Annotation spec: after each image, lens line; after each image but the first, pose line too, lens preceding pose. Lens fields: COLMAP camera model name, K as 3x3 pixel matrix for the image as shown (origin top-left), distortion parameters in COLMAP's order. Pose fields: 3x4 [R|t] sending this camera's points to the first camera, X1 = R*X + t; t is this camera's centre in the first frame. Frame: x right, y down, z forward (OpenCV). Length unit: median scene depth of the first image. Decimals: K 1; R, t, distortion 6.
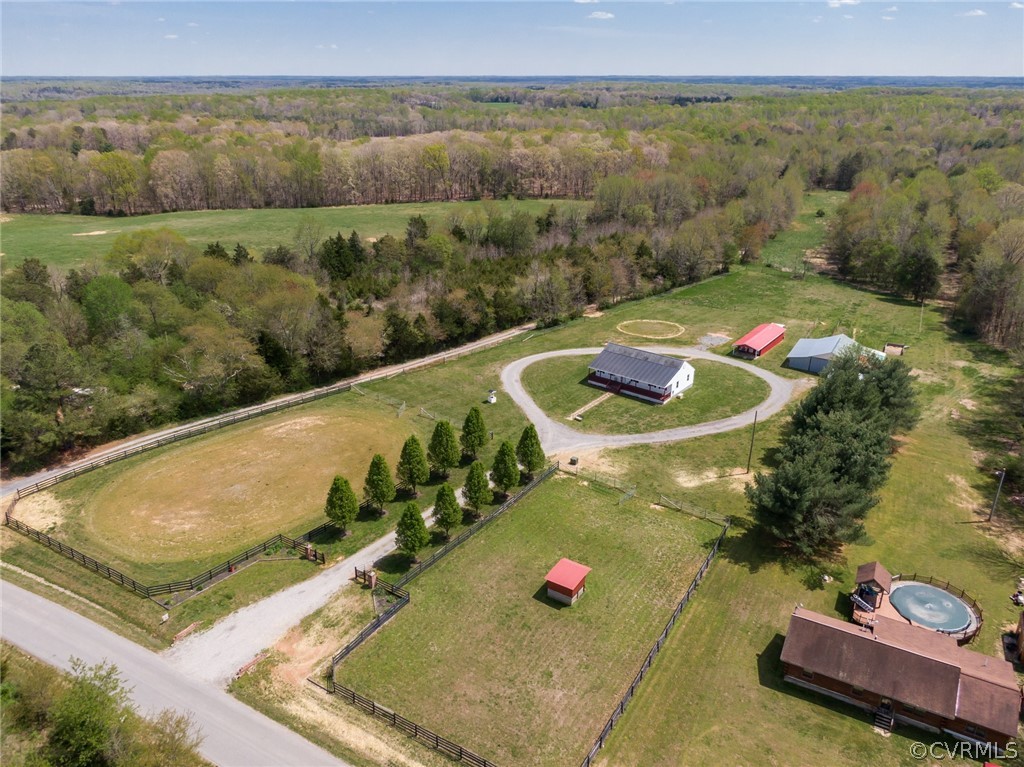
lens RADIAL K [[740.3, 0, 512.0], [0, 740.3, 383.5], [0, 0, 1]] dist [-0.002384, -0.001861]
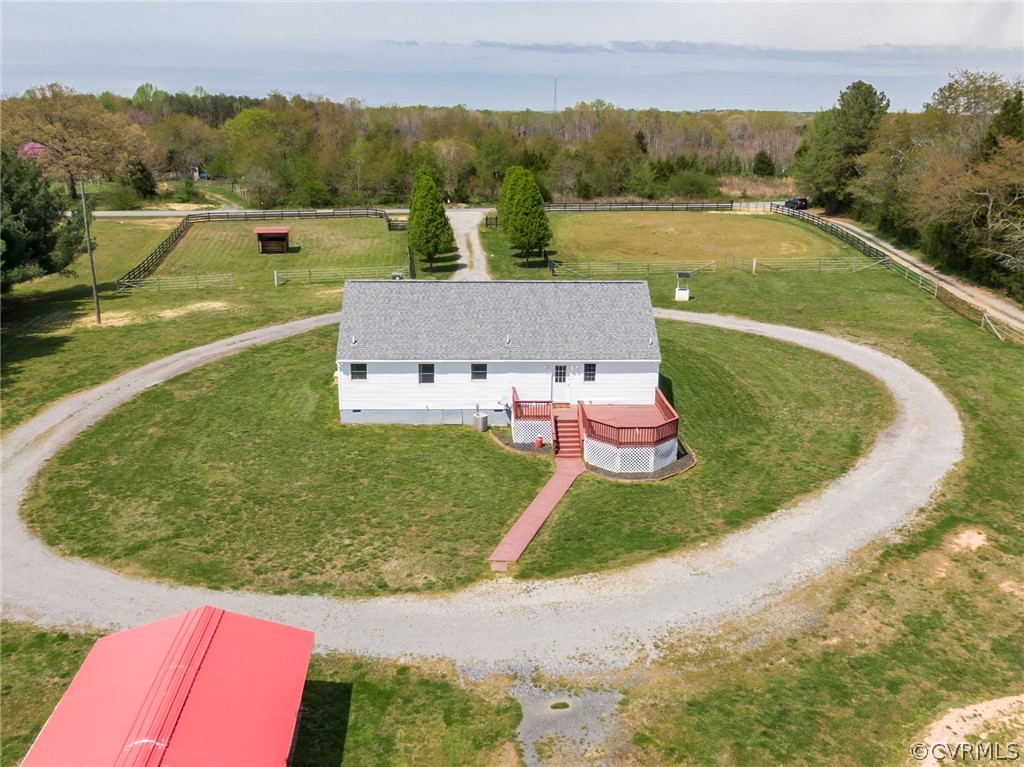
lens RADIAL K [[944.5, 0, 512.0], [0, 944.5, 383.5], [0, 0, 1]] dist [0.003255, -0.002256]
pose [[-0.747406, 0.176238, -0.640565, 0.495851], [-0.270785, 0.799642, 0.535955, -0.246837], [0.606679, 0.574032, -0.549935, 1.458389]]
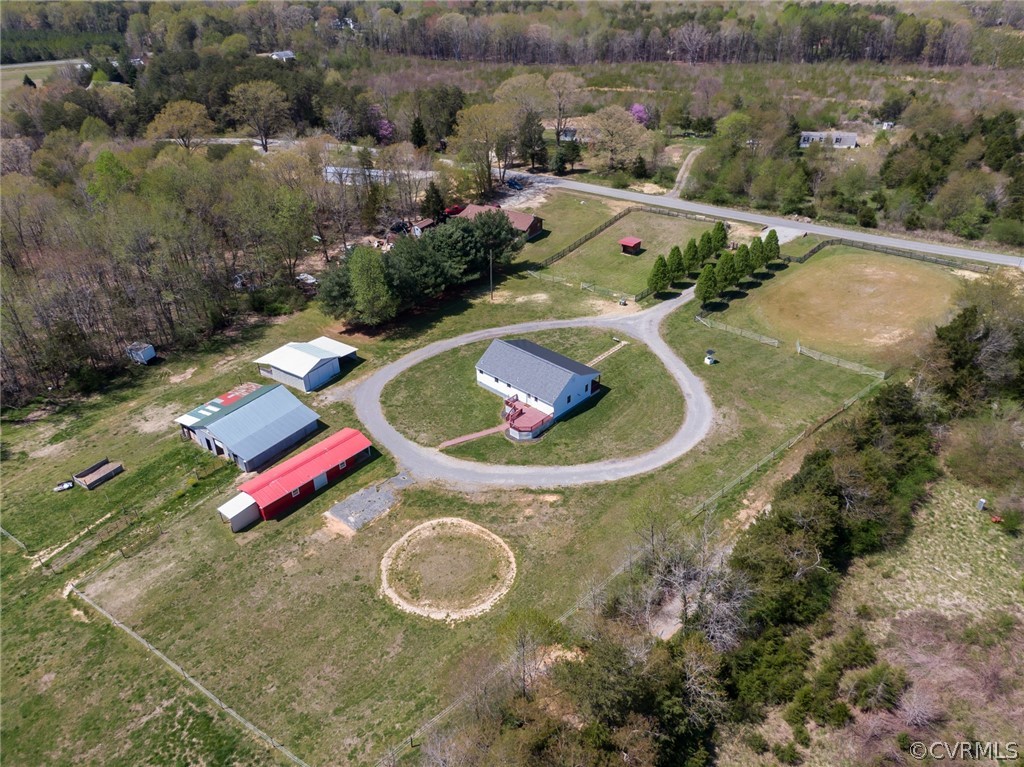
lens RADIAL K [[740.3, 0, 512.0], [0, 740.3, 383.5], [0, 0, 1]] dist [-0.002384, -0.001861]
pose [[-0.996882, -0.032981, 0.071680, 0.170874], [0.039812, 0.574083, 0.817829, -0.828031], [-0.068123, 0.818133, -0.570980, 1.777976]]
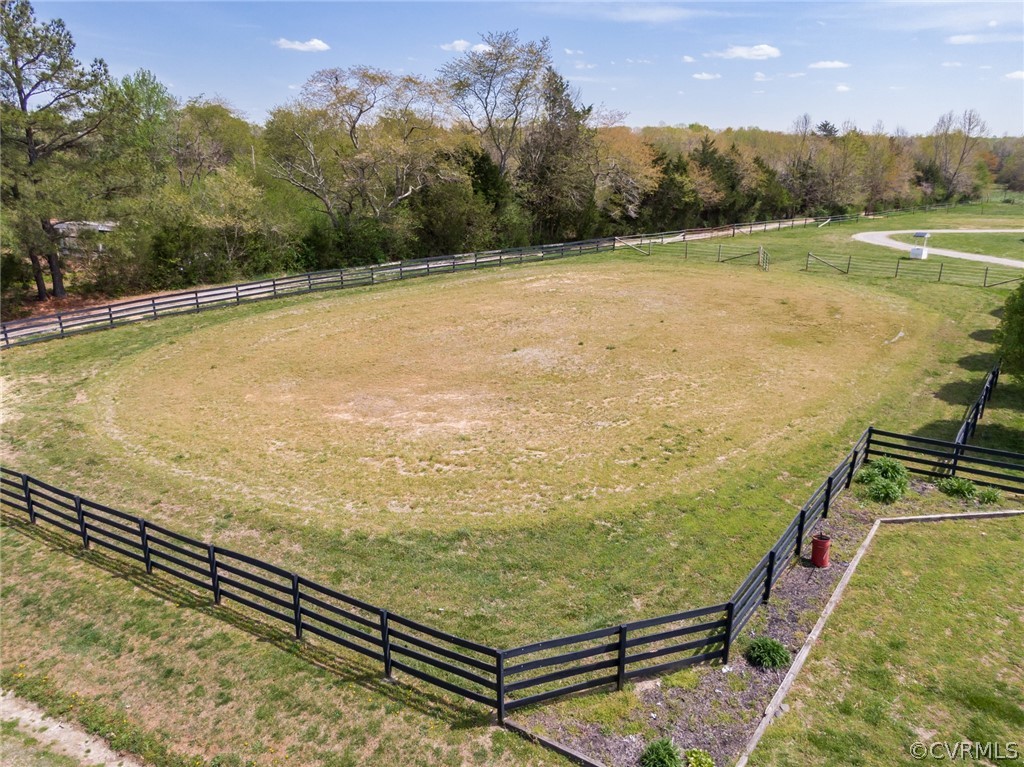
lens RADIAL K [[740.3, 0, 512.0], [0, 740.3, 383.5], [0, 0, 1]] dist [-0.002384, -0.001861]
pose [[0.999837, -0.018041, -0.001173, -0.349738], [0.017896, 0.996845, -0.077335, 0.166537], [0.002565, 0.077301, 0.997004, 0.604611]]
